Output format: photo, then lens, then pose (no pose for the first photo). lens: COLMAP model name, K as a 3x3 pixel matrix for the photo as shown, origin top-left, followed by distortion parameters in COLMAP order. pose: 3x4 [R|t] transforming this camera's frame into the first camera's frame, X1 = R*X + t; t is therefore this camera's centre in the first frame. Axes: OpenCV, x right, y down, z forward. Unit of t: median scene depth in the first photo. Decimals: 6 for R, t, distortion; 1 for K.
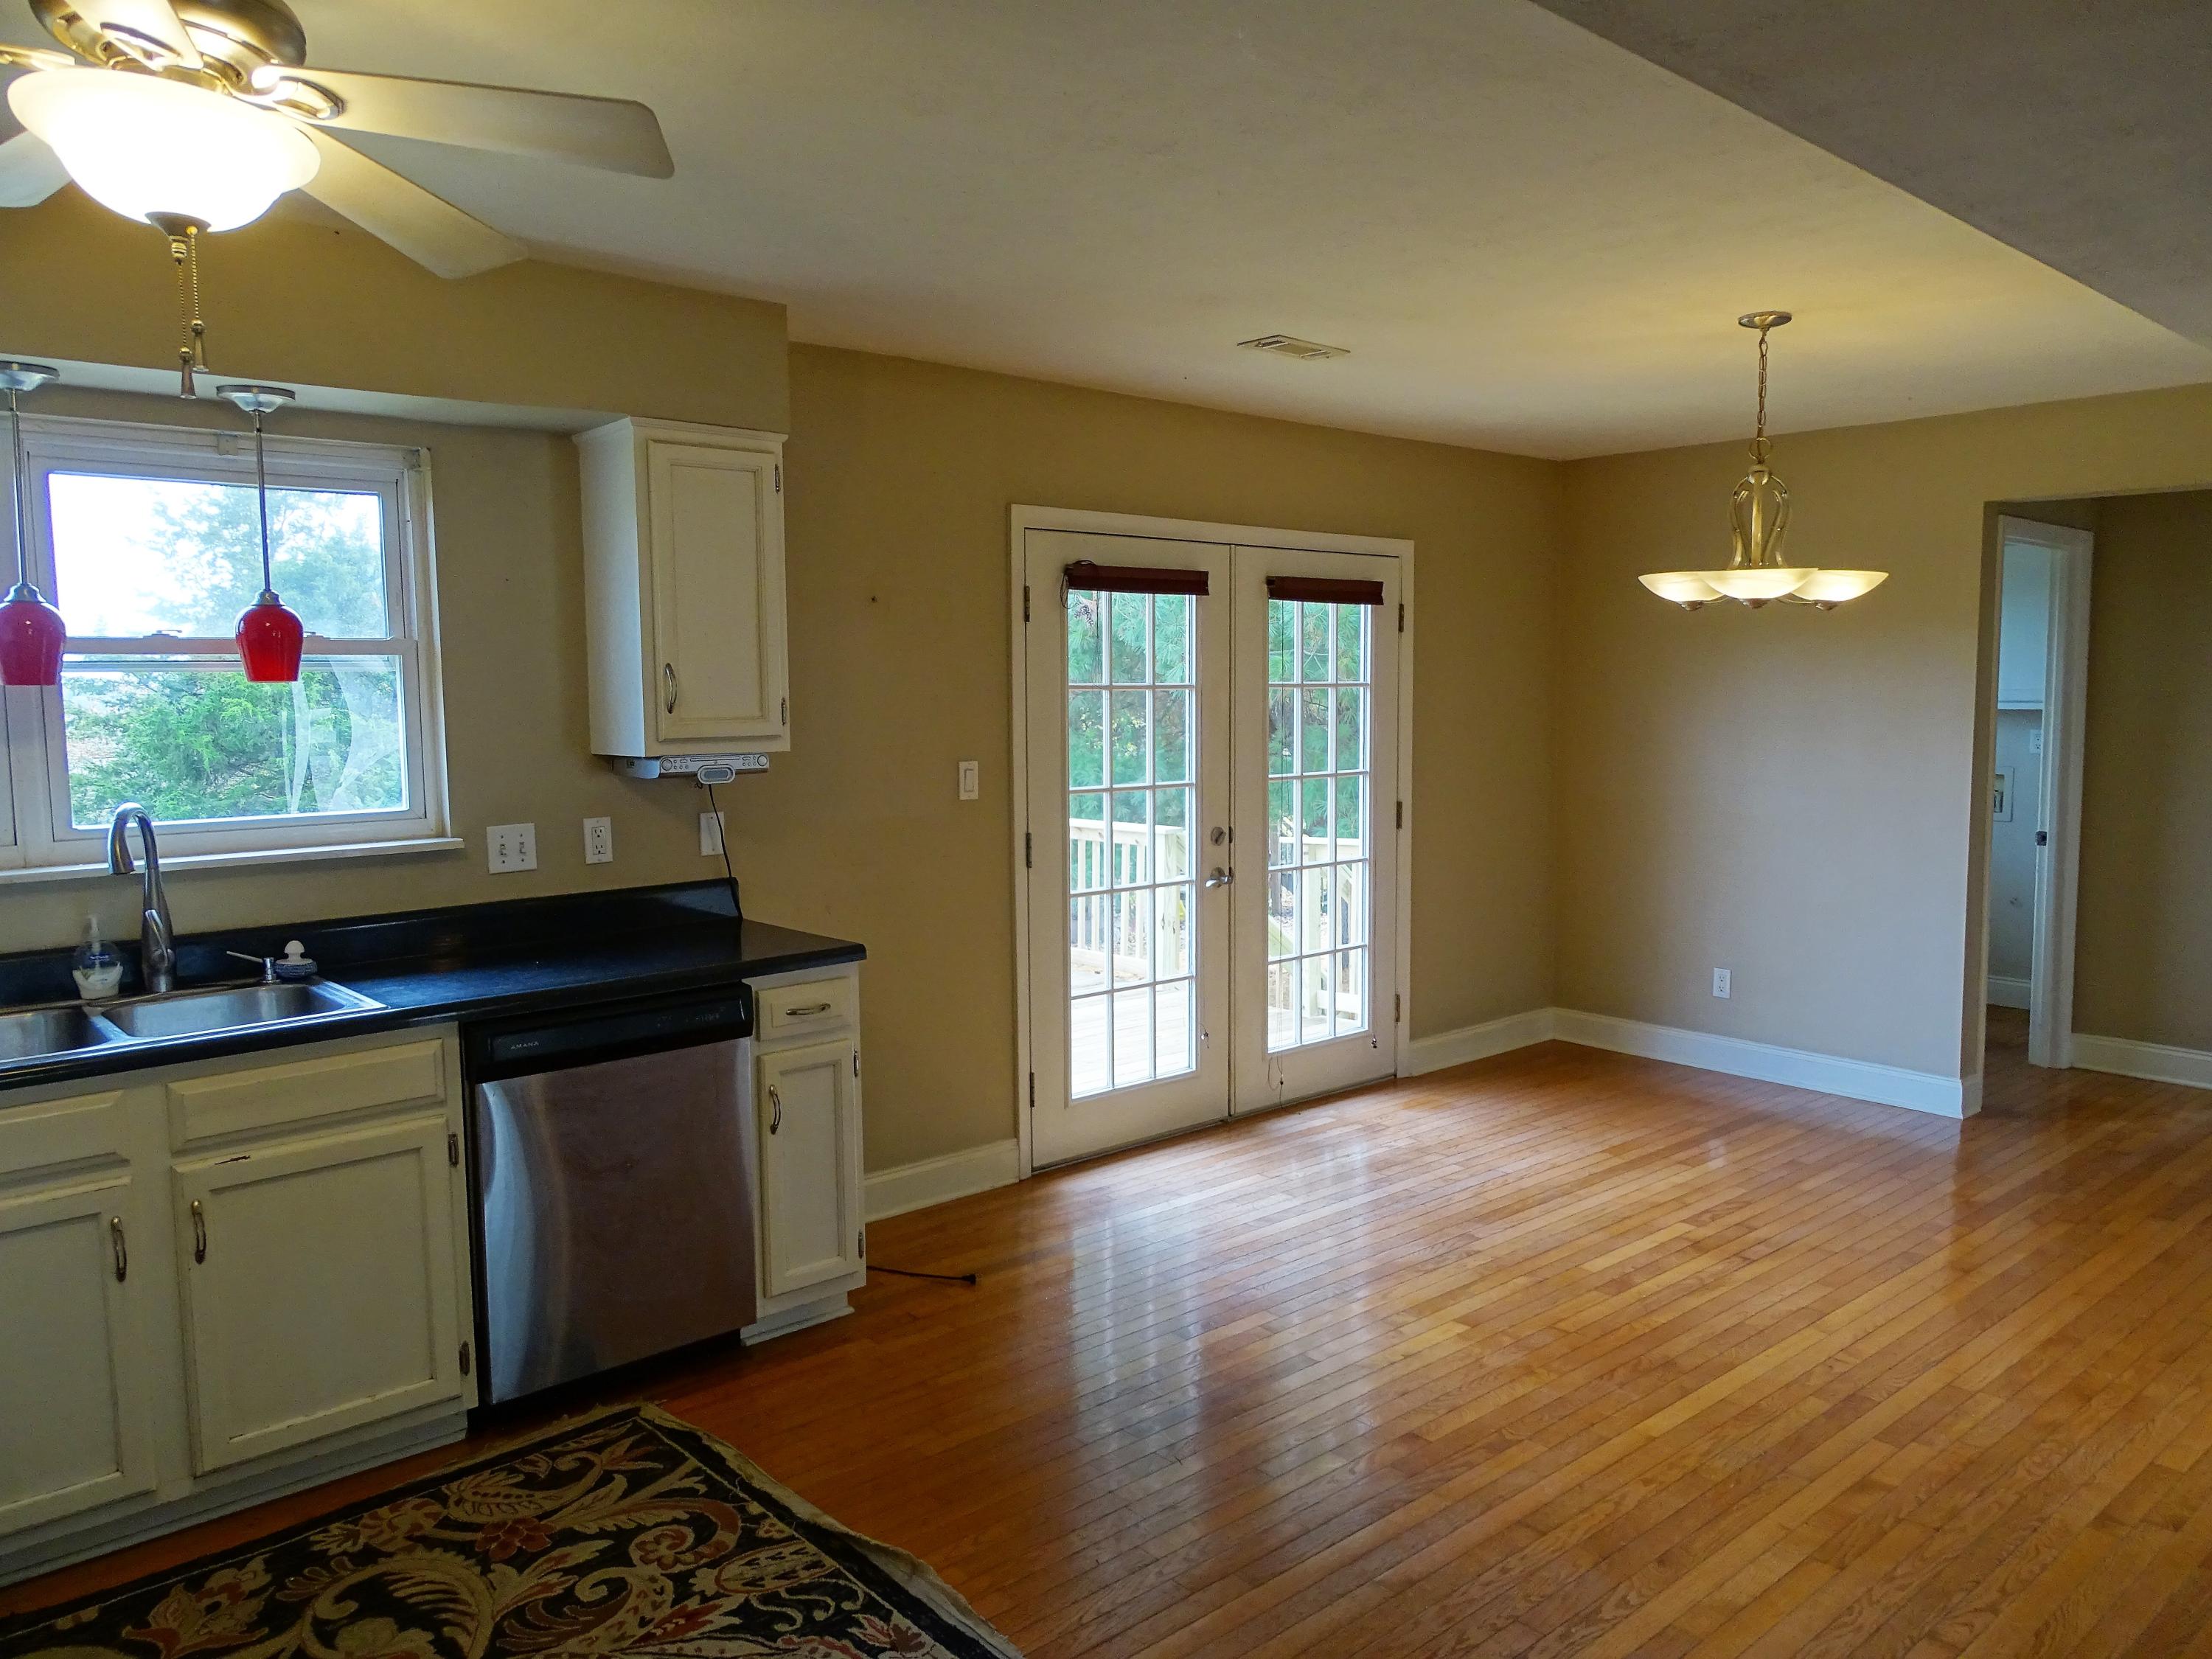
lens RADIAL K [[1596.1, 0, 1091.7], [0, 1596.1, 832.4], [0, 0, 1]] dist [0.013498, -0.003128]
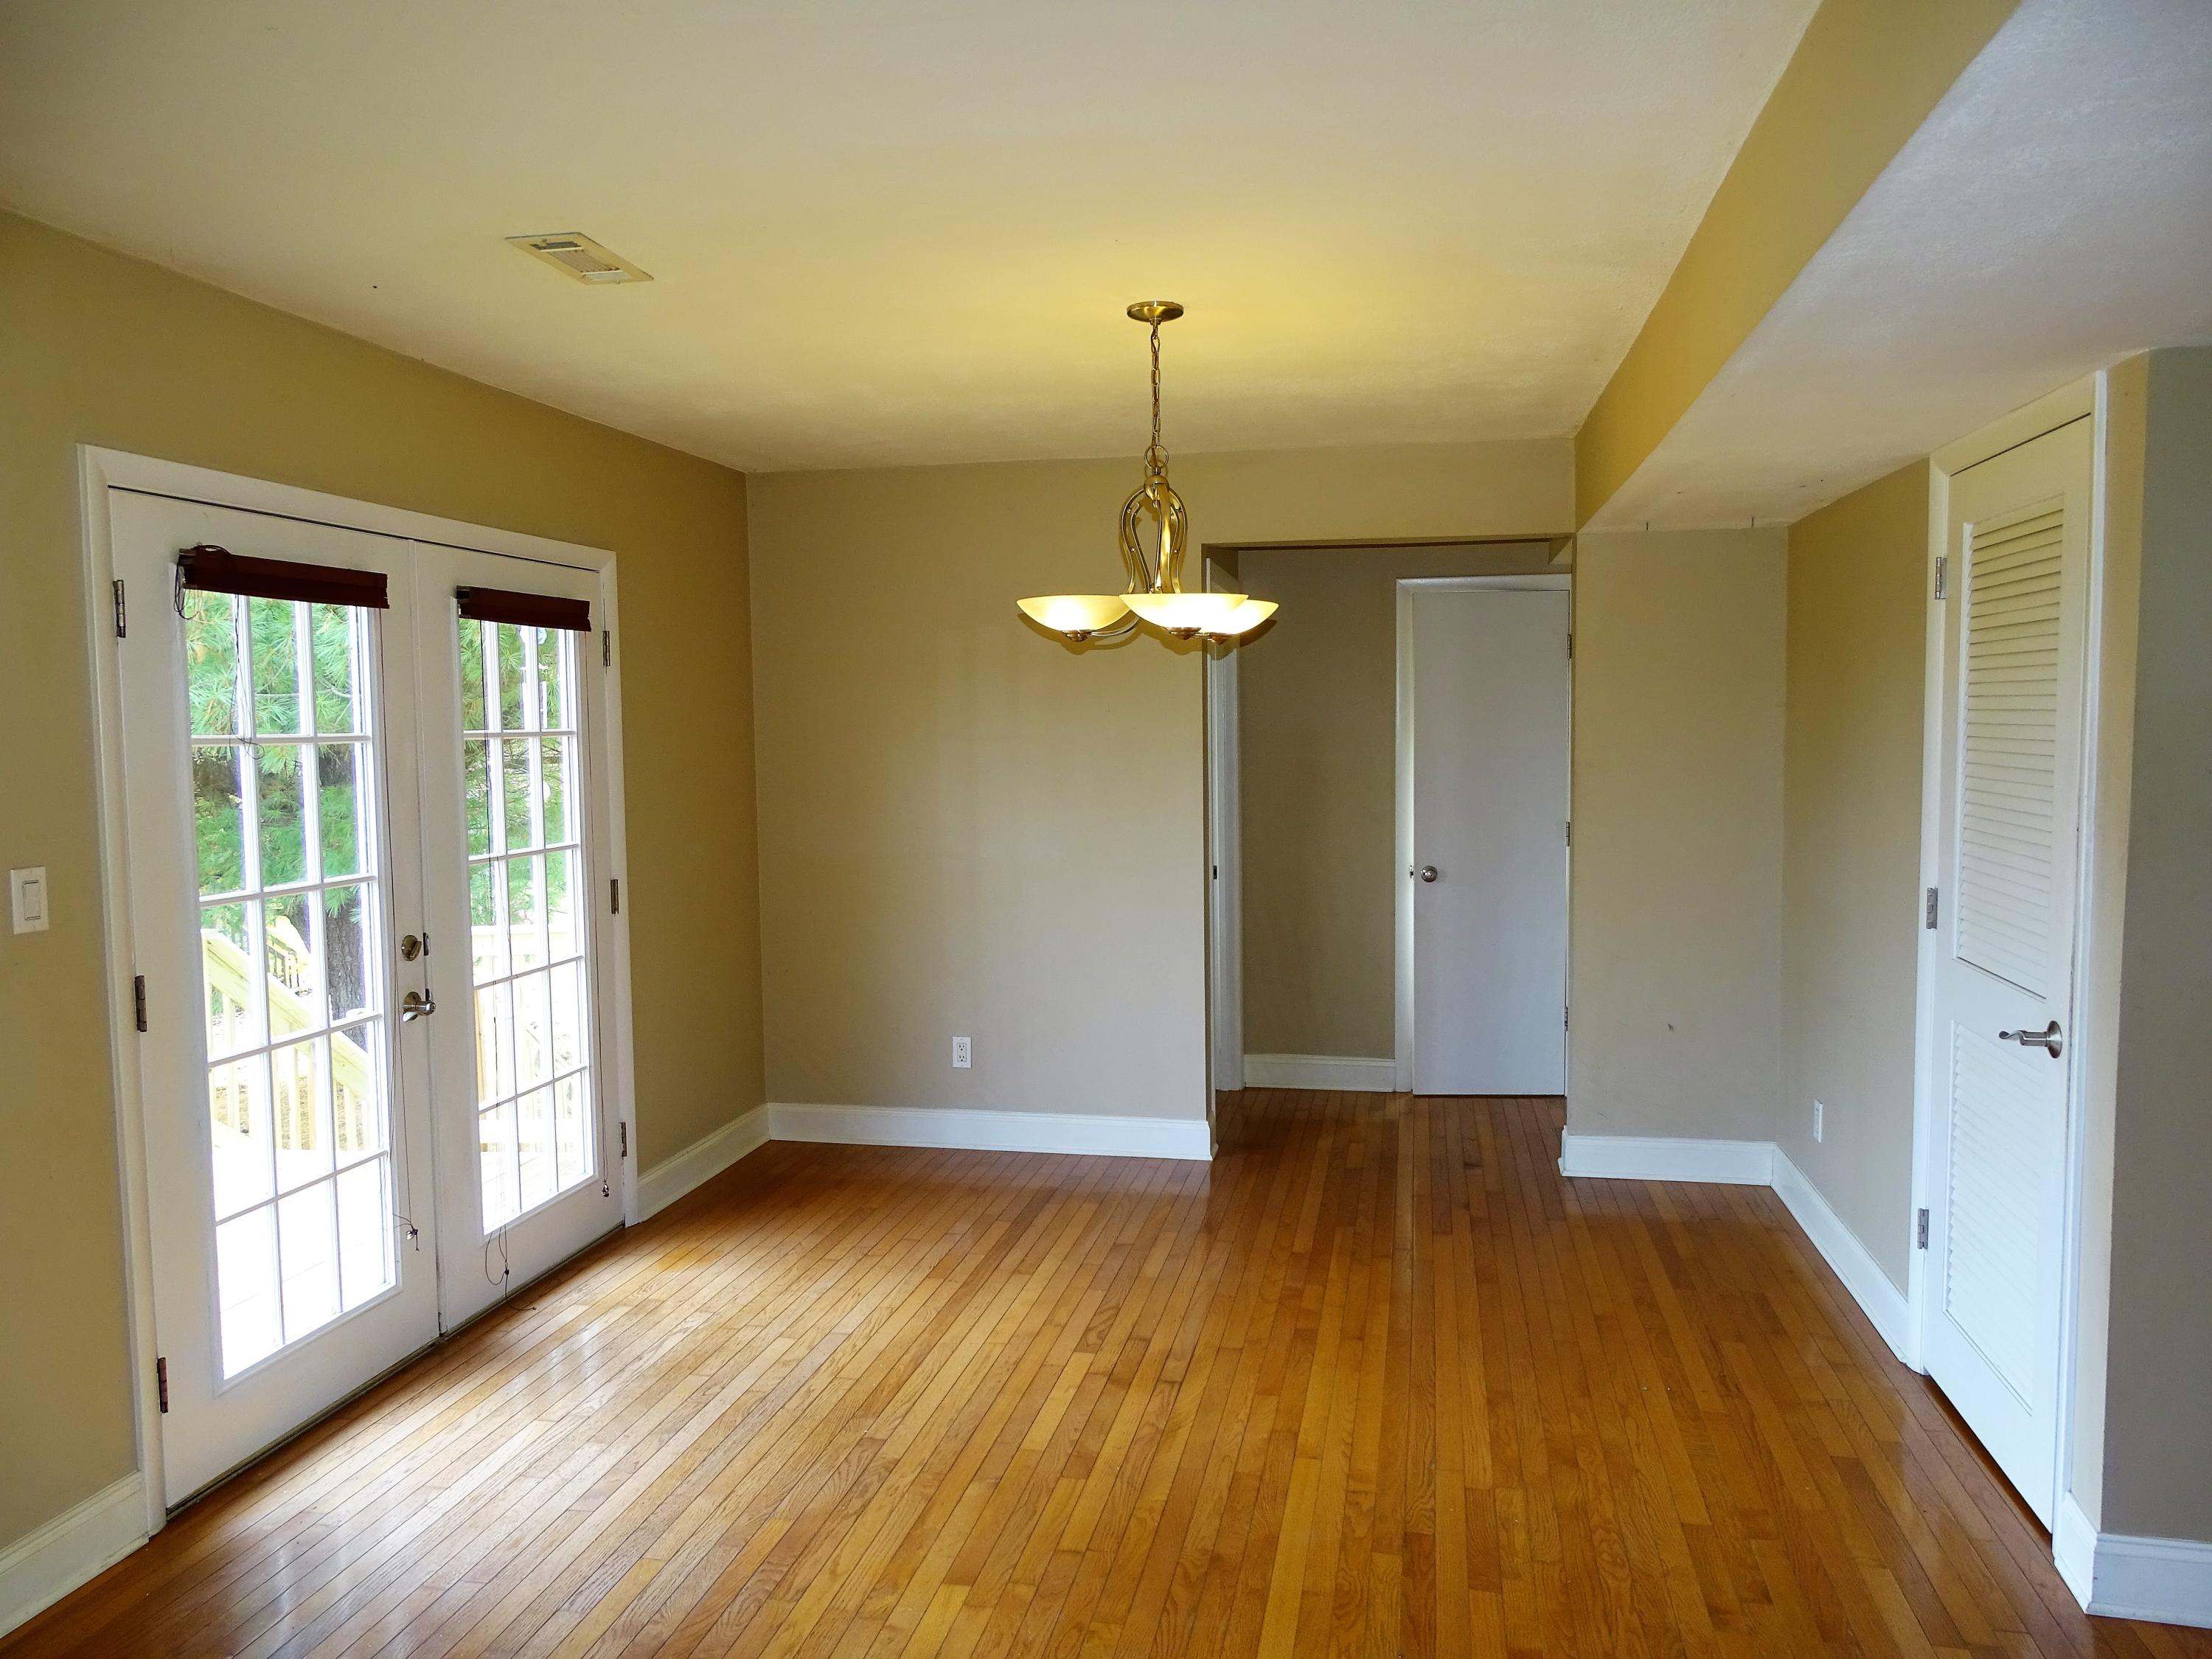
lens RADIAL K [[1596.1, 0, 1104.3], [0, 1596.1, 826.7], [0, 0, 1]] dist [0.013498, -0.003128]
pose [[0.792673, -0.047190, 0.607818, -0.114835], [0.067258, 0.997683, -0.010255, -0.025182], [-0.605926, 0.049010, 0.794010, 0.264583]]
